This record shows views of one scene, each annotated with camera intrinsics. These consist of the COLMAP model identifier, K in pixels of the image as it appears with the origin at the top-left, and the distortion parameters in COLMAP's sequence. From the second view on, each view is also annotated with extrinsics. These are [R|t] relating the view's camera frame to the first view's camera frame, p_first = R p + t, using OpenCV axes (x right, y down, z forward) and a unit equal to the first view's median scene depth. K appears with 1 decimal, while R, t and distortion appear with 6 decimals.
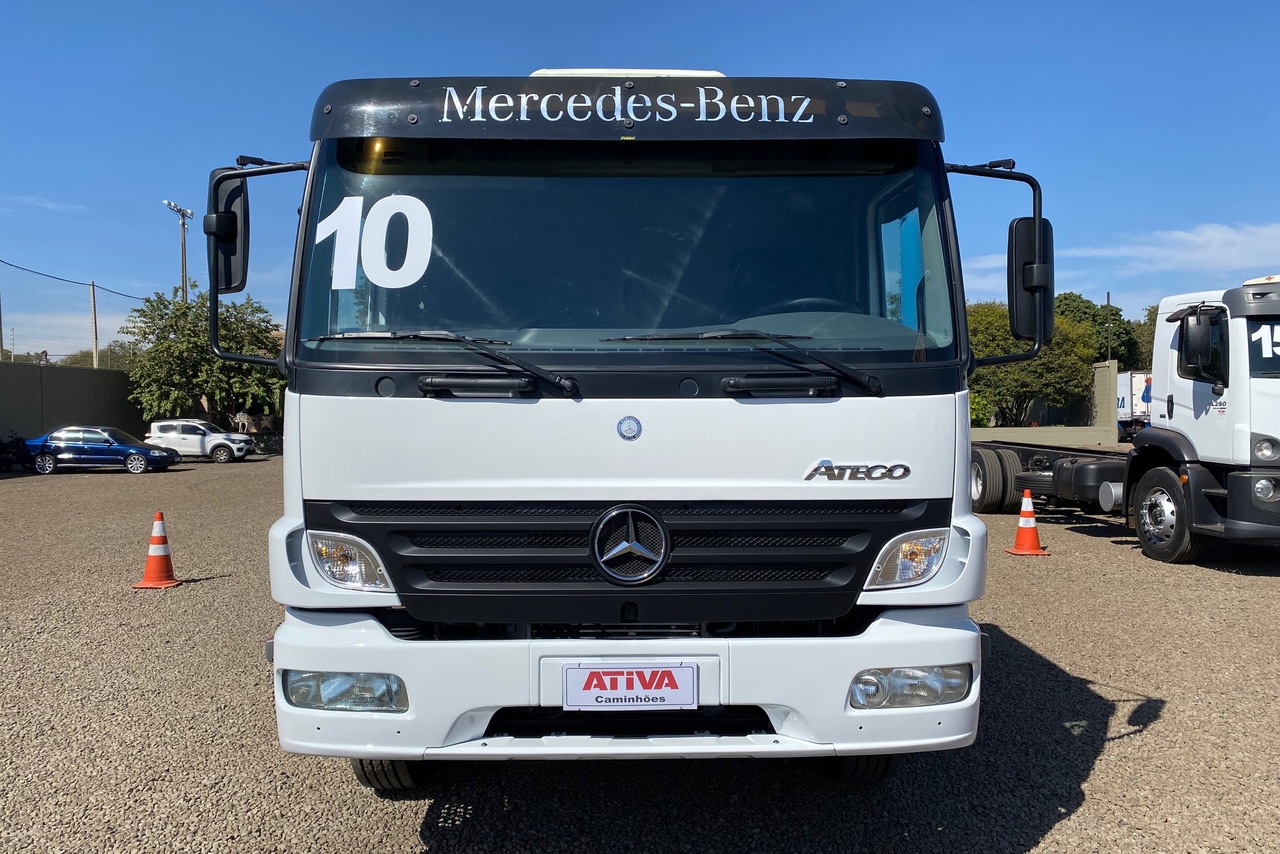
lens RADIAL K [[985.1, 0, 647.1], [0, 985.1, 428.1], [0, 0, 1]] dist [0.032241, -0.015636]
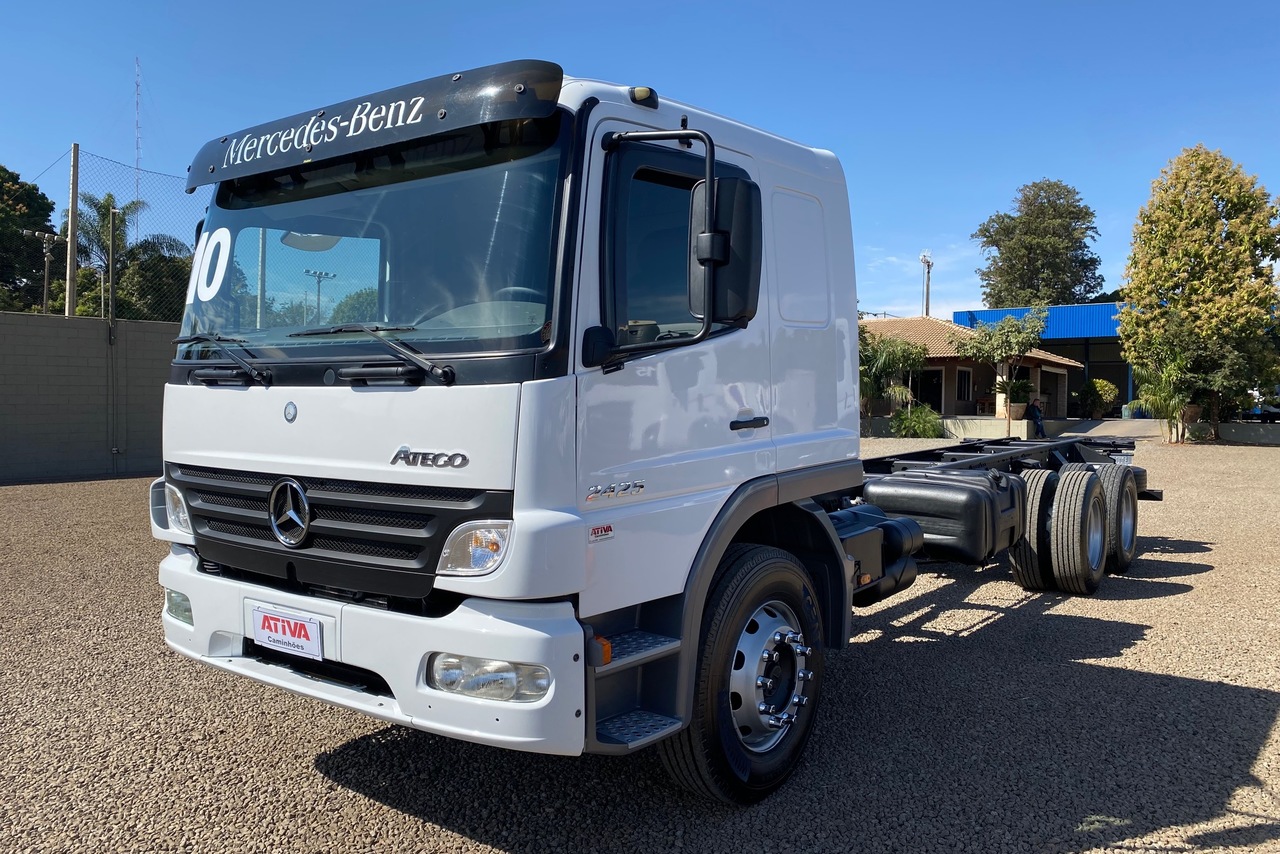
lens RADIAL K [[985.1, 0, 647.9], [0, 985.1, 424.7], [0, 0, 1]] dist [0.032241, -0.015636]
pose [[0.793040, 0.025107, -0.608652, 1.014453], [-0.017655, 0.999678, 0.018234, -0.013589], [0.608914, -0.003714, 0.793227, 0.323846]]
